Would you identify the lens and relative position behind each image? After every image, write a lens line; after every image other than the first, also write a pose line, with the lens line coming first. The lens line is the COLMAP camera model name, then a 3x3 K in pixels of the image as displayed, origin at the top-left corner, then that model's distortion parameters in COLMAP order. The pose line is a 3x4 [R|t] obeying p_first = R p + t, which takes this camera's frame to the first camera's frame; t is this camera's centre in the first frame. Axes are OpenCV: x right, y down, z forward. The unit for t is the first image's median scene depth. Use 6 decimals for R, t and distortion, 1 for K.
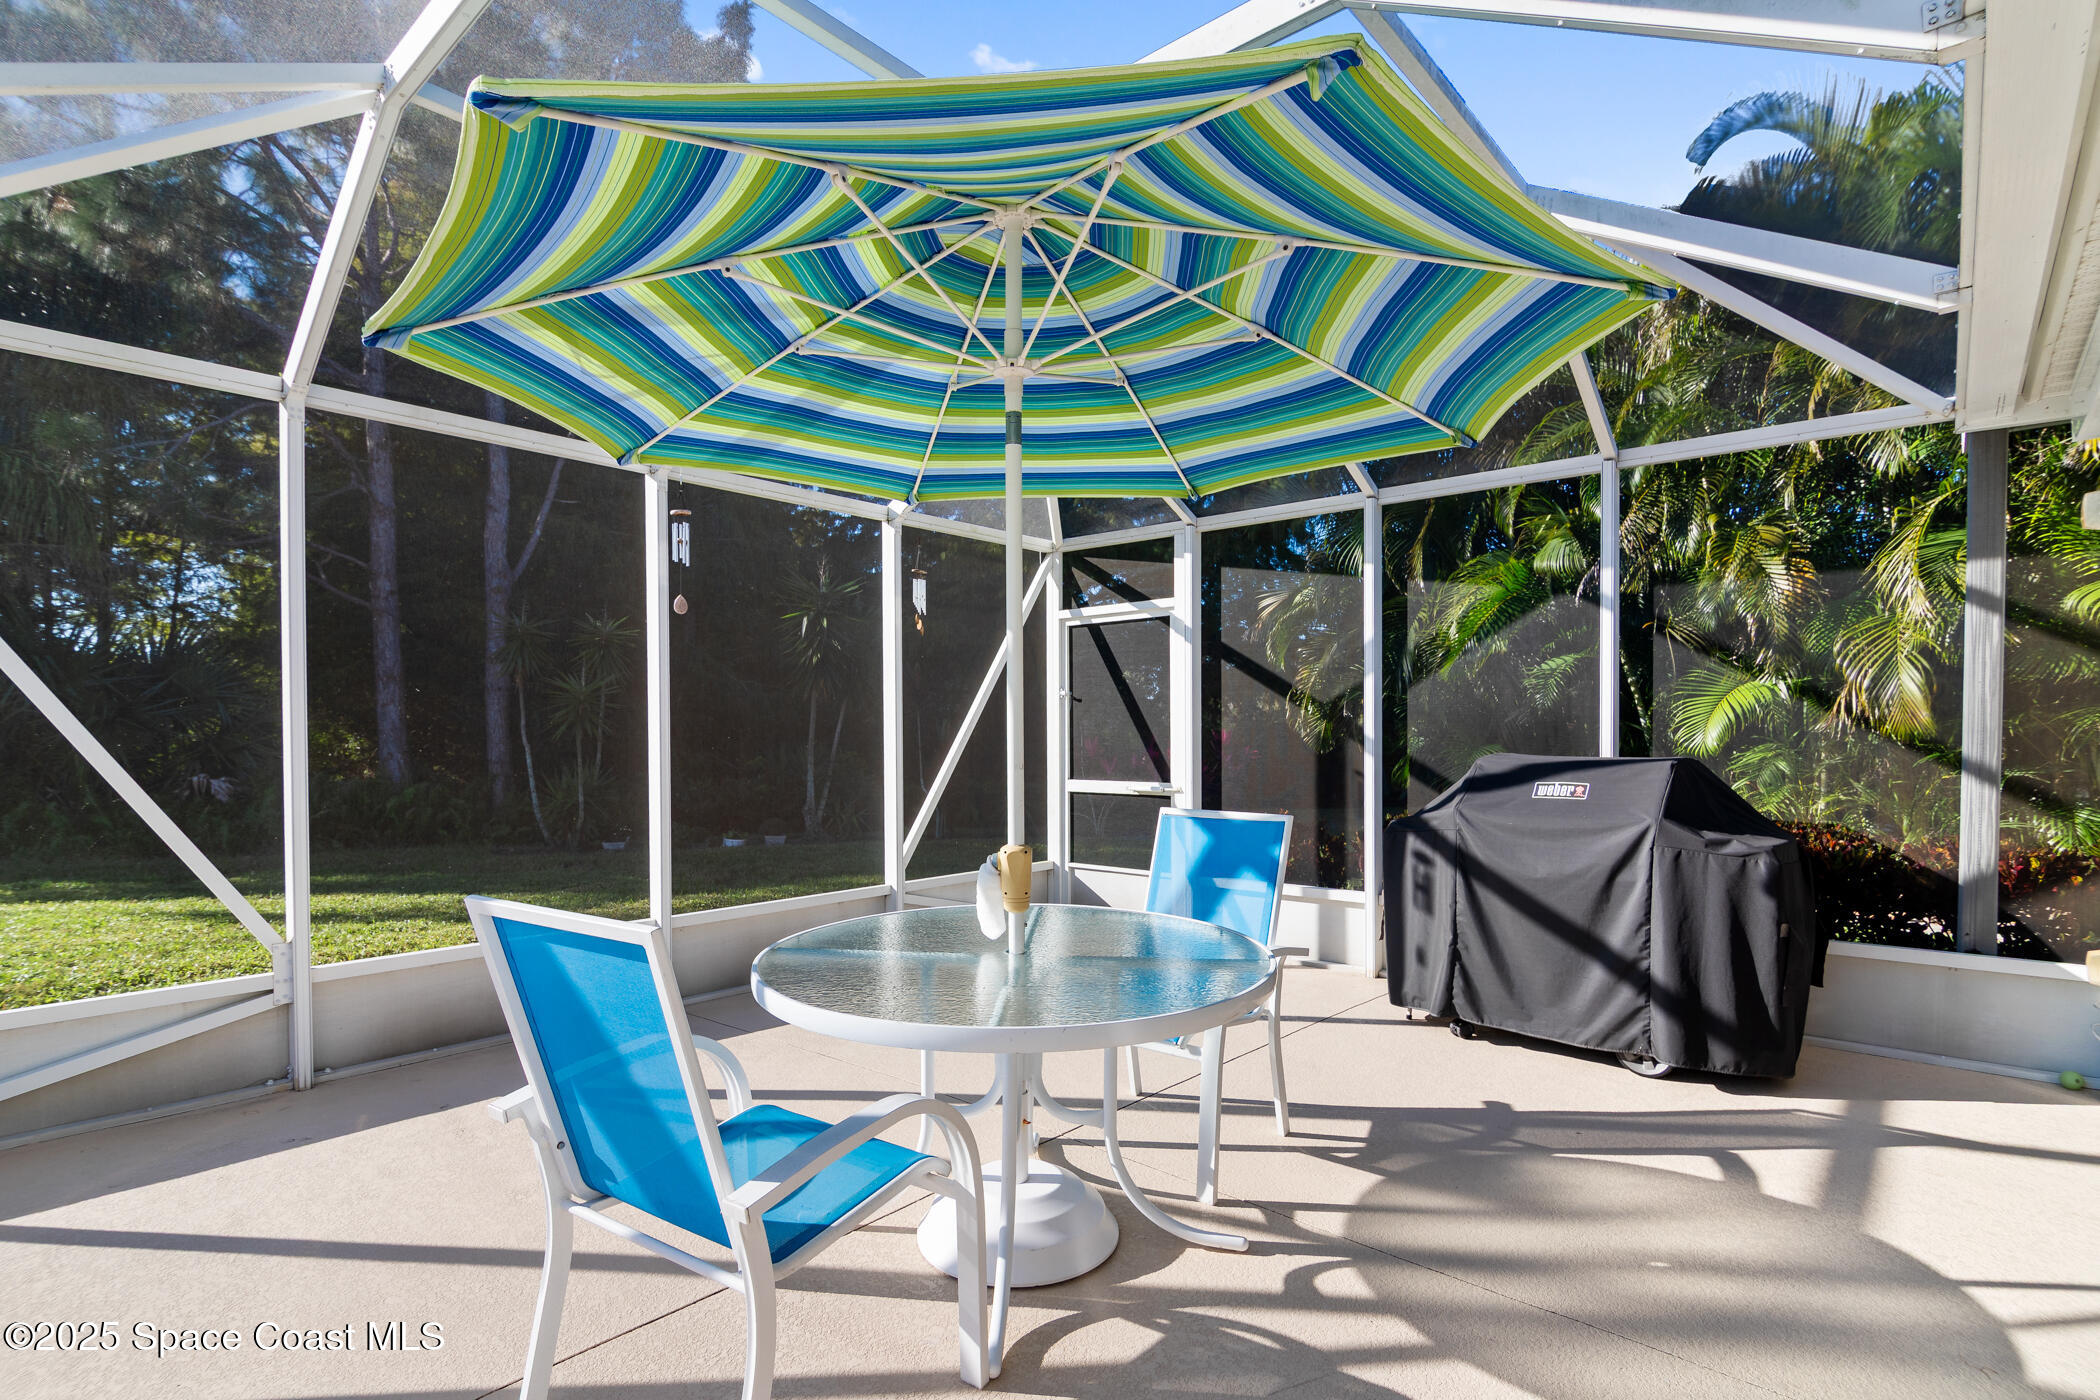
lens RADIAL K [[991.1, 0, 1045.5], [0, 991.1, 729.4], [0, 0, 1]] dist [-0.006496, -0.000801]
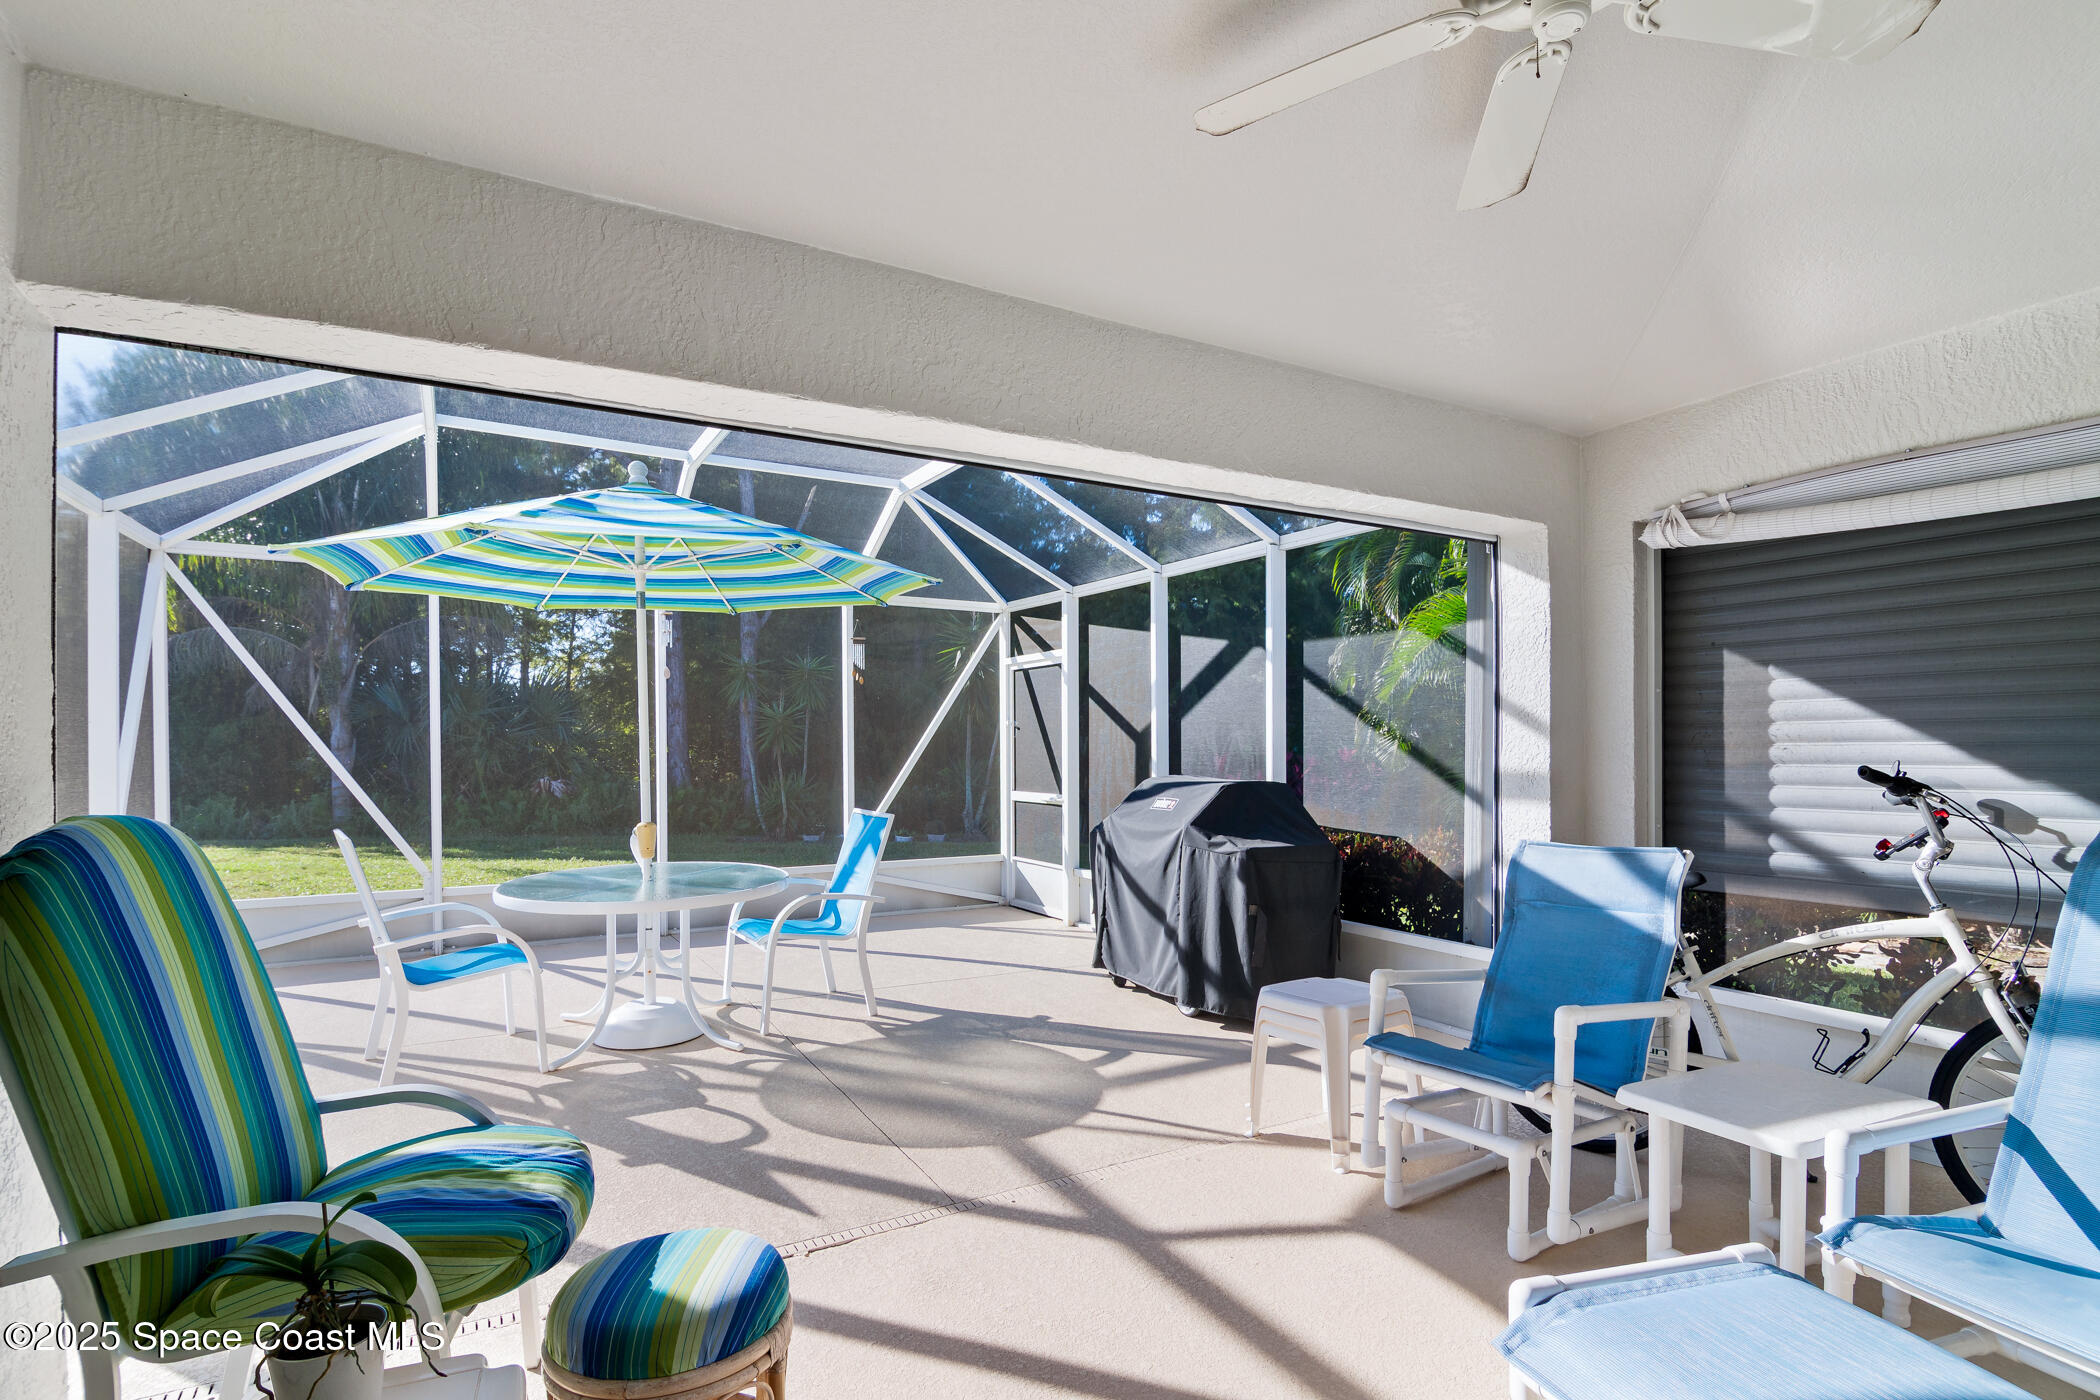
lens RADIAL K [[991.1, 0, 1045.5], [0, 991.1, 729.4], [0, 0, 1]] dist [-0.006496, -0.000801]
pose [[0.949699, -0.001172, -0.313162, 0.737596], [-0.002451, 0.999935, -0.011175, -0.022343], [0.313154, 0.011380, 0.949634, -0.310979]]
